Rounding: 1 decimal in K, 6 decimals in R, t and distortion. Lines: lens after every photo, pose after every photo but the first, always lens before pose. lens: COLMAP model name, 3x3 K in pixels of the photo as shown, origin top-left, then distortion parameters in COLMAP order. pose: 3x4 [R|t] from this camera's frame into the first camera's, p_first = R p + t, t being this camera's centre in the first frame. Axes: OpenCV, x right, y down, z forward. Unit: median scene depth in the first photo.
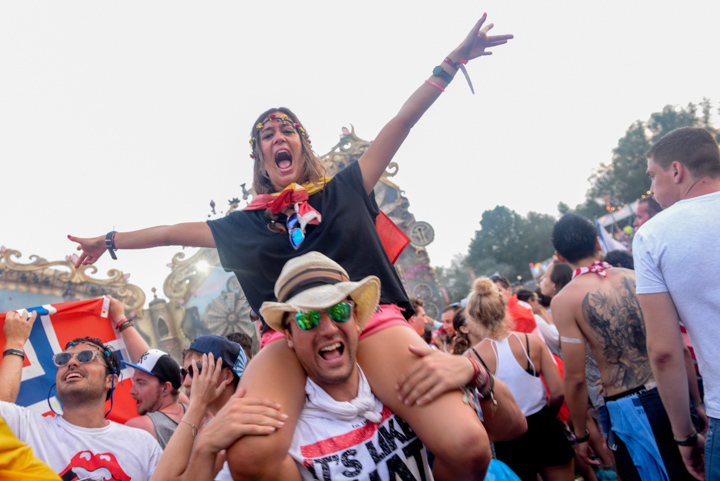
lens RADIAL K [[561.2, 0, 313.3], [0, 561.2, 257.1], [0, 0, 1]] dist [-0.043685, -0.010799]
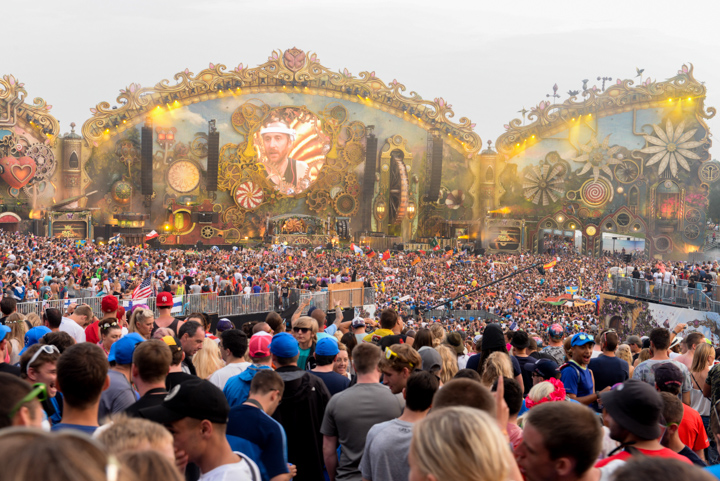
lens RADIAL K [[1169.2, 0, 365.0], [0, 1169.2, 240.7], [0, 0, 1]] dist [0.177683, 0.000000]
pose [[0.945720, 0.321643, -0.046469, -0.358043], [-0.294166, 0.908022, 0.298265, -0.451532], [0.138130, -0.268406, 0.953351, -1.646361]]
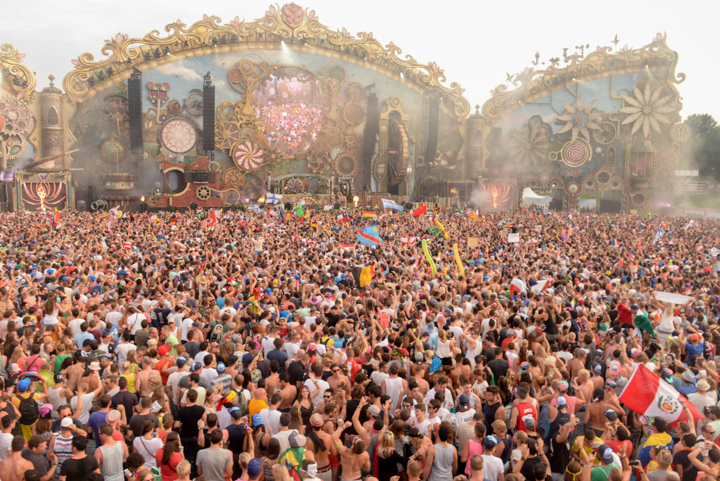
lens RADIAL K [[561.2, 0, 363.2], [0, 561.2, 242.6], [0, 0, 1]] dist [-0.043685, -0.010799]
pose [[0.952028, 0.299664, 0.062003, -0.534894], [-0.303358, 0.897578, 0.319887, 0.005097], [0.040206, -0.323350, 0.945425, -0.394208]]
